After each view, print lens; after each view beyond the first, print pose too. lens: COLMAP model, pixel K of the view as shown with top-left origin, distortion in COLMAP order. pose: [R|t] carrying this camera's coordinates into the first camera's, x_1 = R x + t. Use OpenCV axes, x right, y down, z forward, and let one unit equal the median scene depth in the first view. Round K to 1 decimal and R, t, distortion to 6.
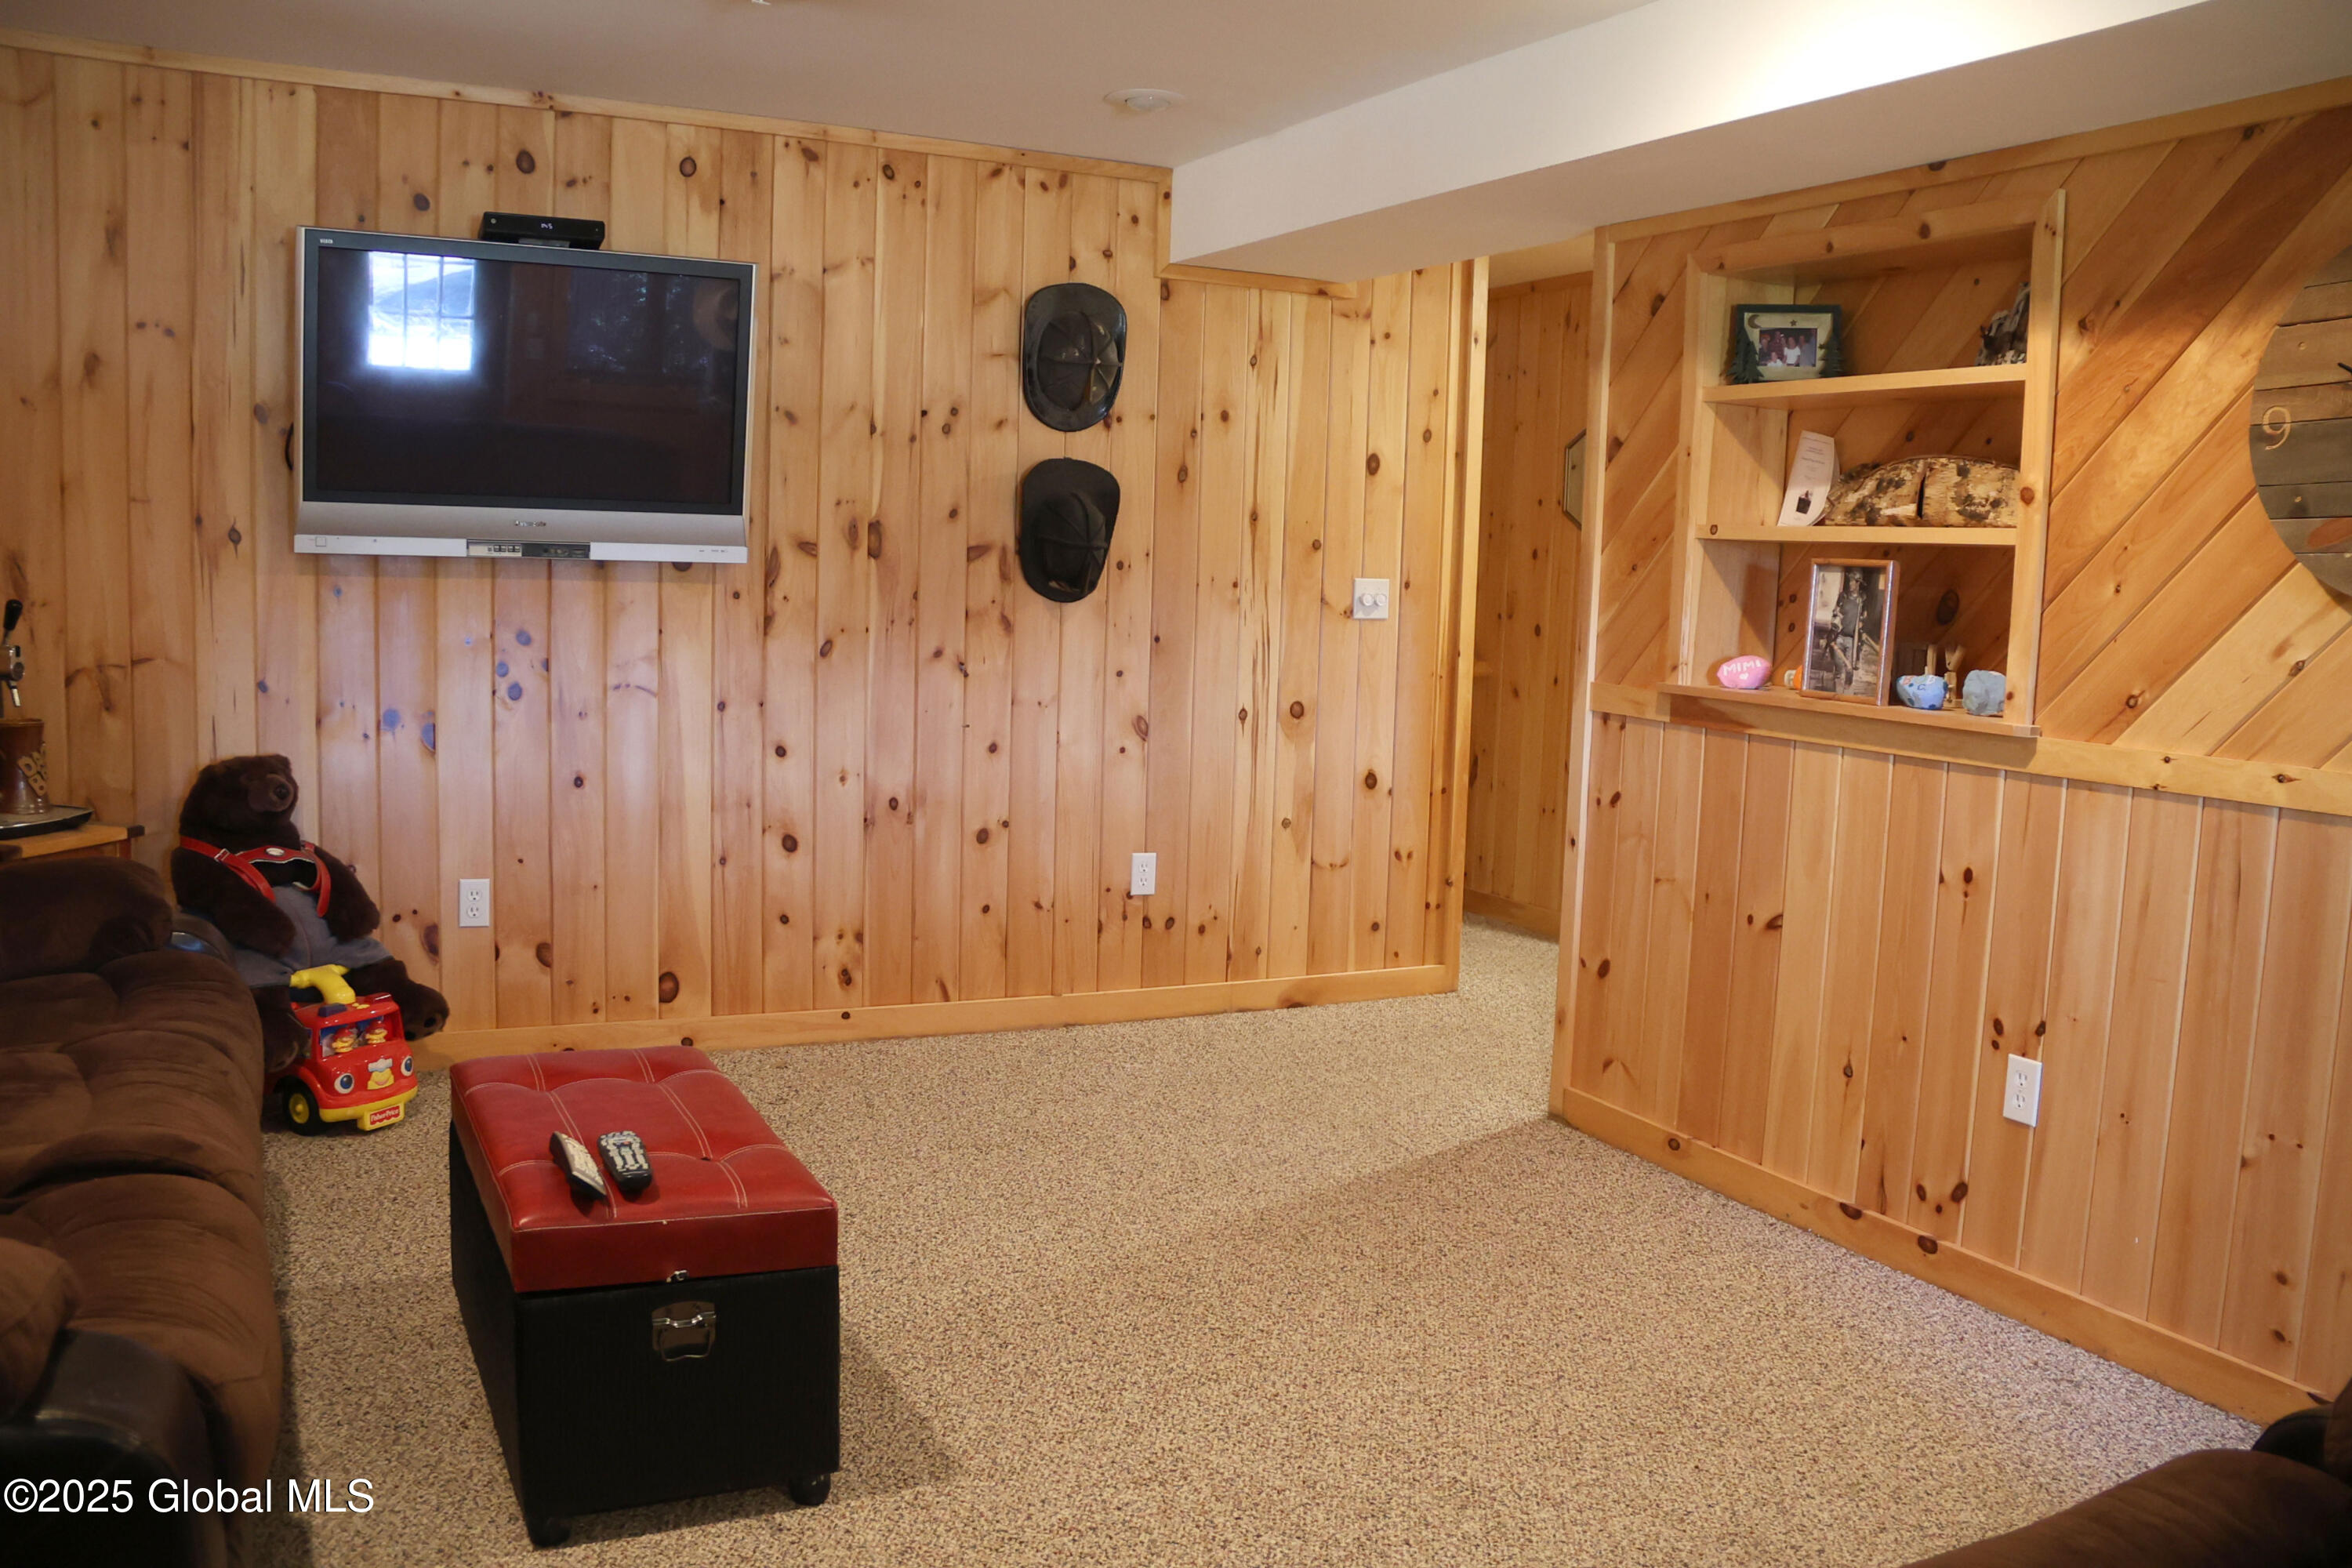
lens RADIAL K [[1905.9, 0, 1176.0], [0, 1905.9, 784.0], [0, 0, 1]] dist [-0.185611, 0.145879]
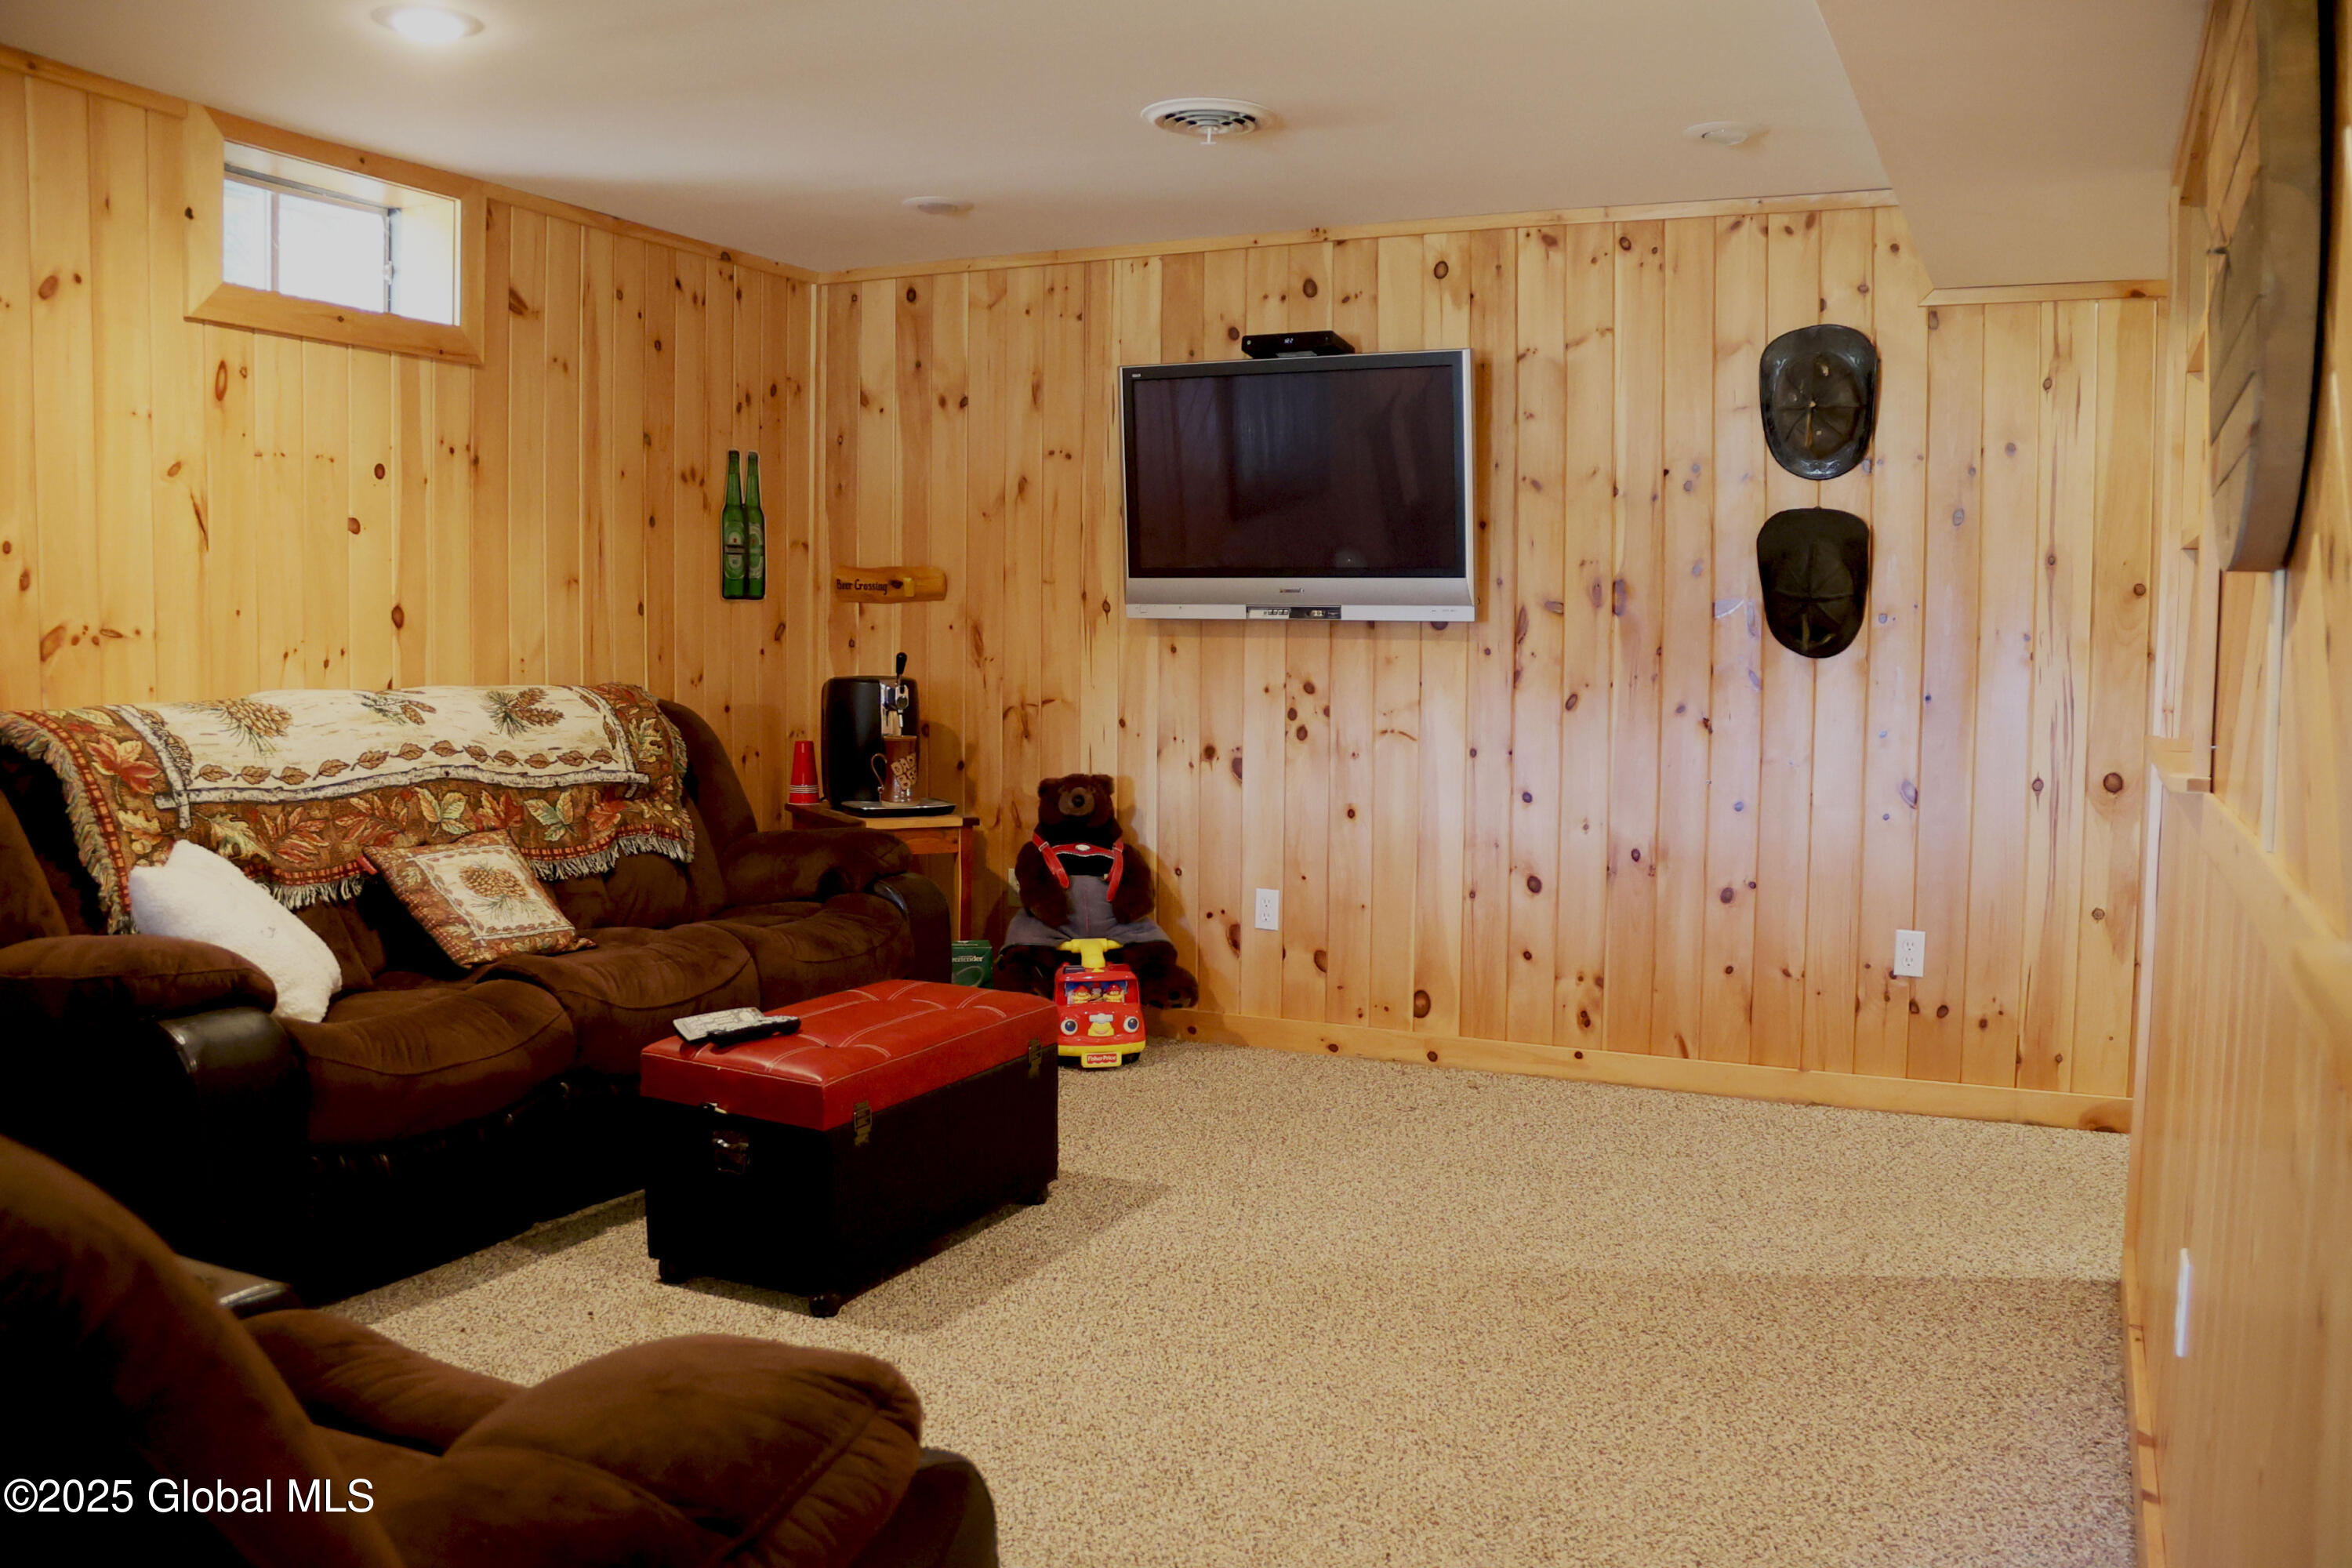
lens RADIAL K [[1905.9, 0, 1176.0], [0, 1905.9, 784.0], [0, 0, 1]] dist [-0.185611, 0.145879]
pose [[0.620496, 0.033305, -0.783502, 0.512364], [-0.075187, 0.997022, -0.017163, 0.008612], [0.780597, 0.069559, 0.621152, 0.180900]]
